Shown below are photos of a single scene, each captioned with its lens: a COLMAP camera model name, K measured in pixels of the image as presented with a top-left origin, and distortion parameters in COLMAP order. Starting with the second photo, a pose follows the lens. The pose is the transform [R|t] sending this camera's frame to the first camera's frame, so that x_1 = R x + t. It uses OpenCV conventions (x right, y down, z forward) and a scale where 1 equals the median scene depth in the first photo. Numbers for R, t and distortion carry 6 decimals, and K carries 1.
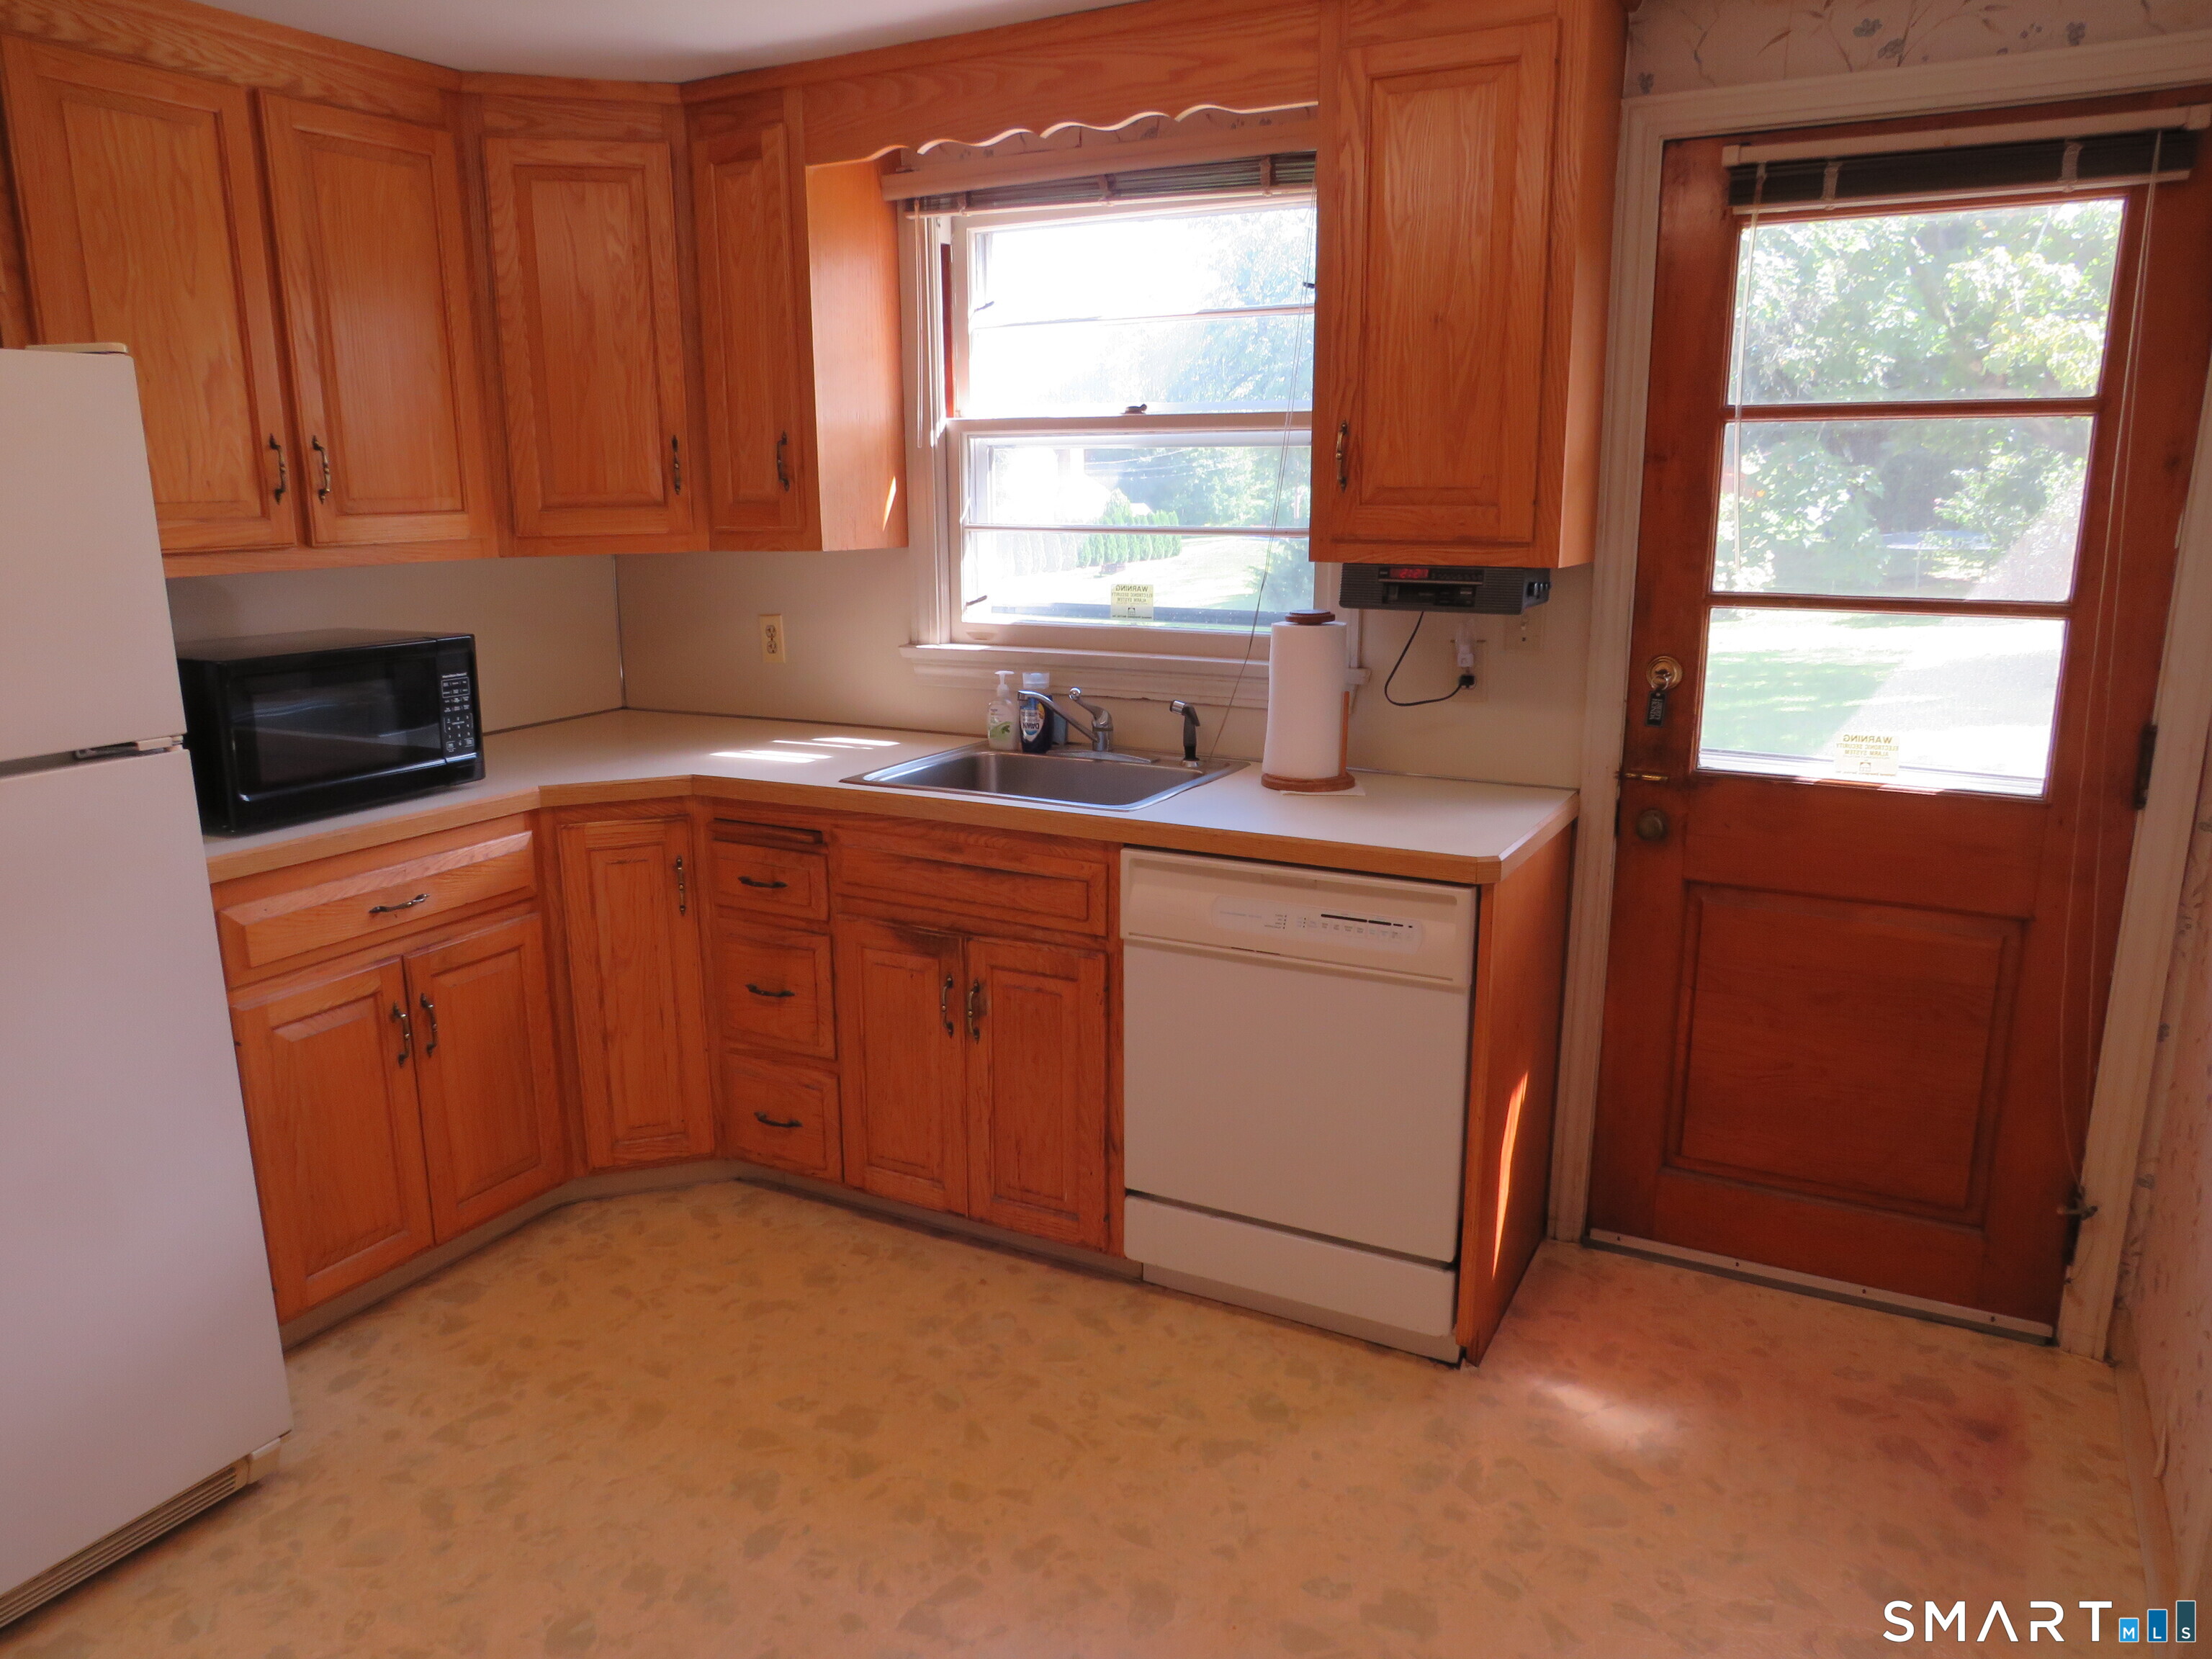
lens RADIAL K [[1578.0, 0, 1108.7], [0, 1578.0, 841.9], [0, 0, 1]] dist [-0.043971, 0.034100]
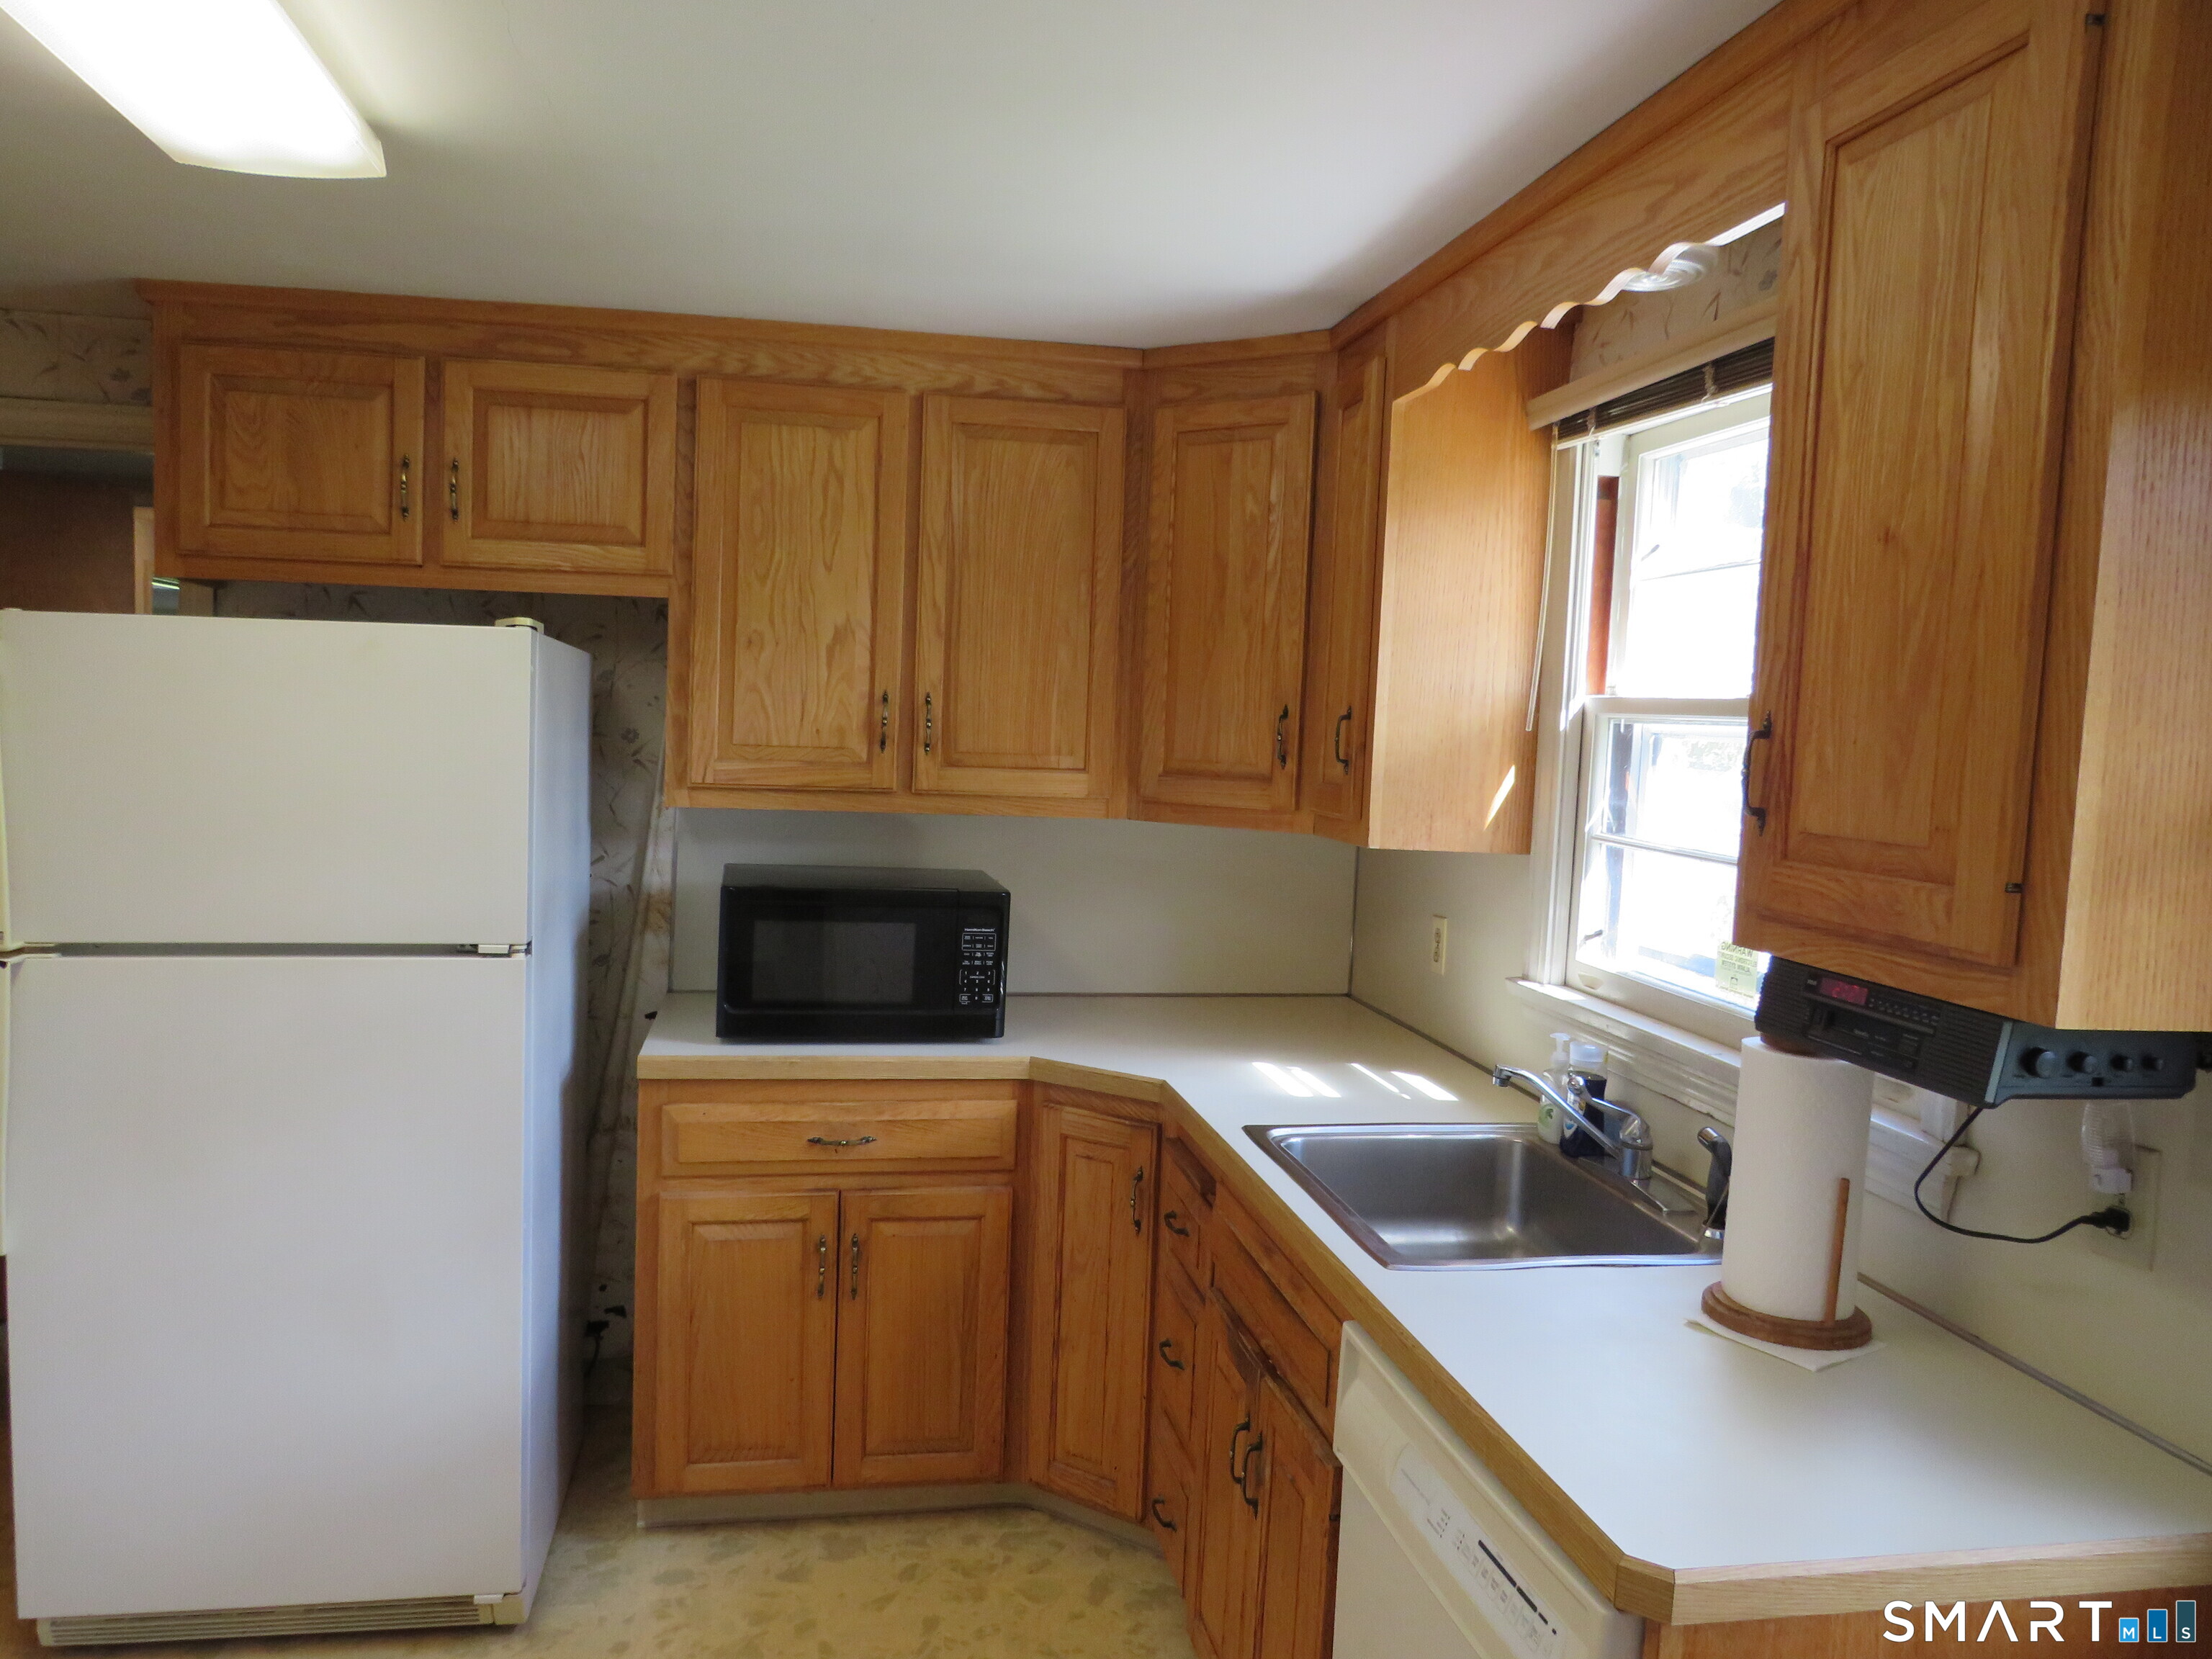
lens RADIAL K [[1578.0, 0, 1088.7], [0, 1578.0, 830.4], [0, 0, 1]] dist [-0.043971, 0.034100]
pose [[0.623657, 0.090809, -0.776406, 0.405371], [-0.219715, 0.973552, -0.062622, -0.121759], [0.750185, 0.209643, 0.627115, 0.412843]]
